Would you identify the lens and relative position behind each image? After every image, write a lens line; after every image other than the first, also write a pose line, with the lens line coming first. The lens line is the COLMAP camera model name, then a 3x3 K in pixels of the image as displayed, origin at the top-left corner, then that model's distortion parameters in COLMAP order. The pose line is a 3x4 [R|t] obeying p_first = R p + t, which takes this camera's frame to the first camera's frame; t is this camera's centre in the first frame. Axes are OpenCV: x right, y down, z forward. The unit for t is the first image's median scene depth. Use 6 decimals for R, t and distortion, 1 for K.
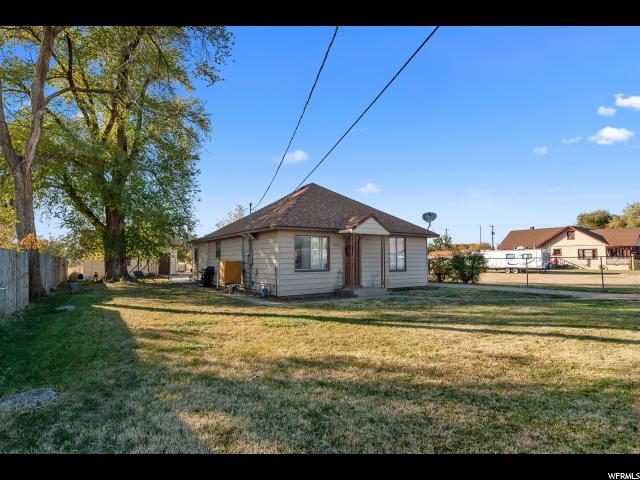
lens RADIAL K [[350.4, 0, 317.7], [0, 350.4, 224.9], [0, 0, 1]] dist [-0.003020, -0.000470]
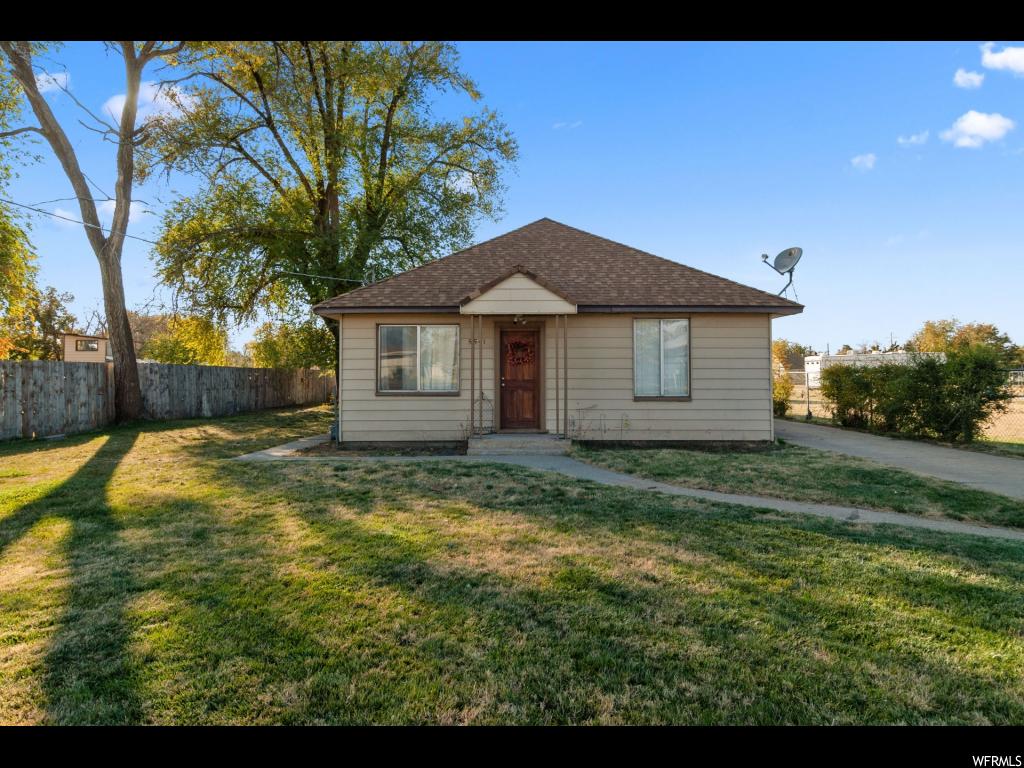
lens RADIAL K [[560.7, 0, 508.3], [0, 560.7, 359.8], [0, 0, 1]] dist [-0.003020, -0.000470]
pose [[0.826232, -0.011719, -0.563209, 0.446787], [0.054373, 0.996775, 0.059025, 0.035098], [0.560700, -0.079392, 0.824204, 0.353767]]
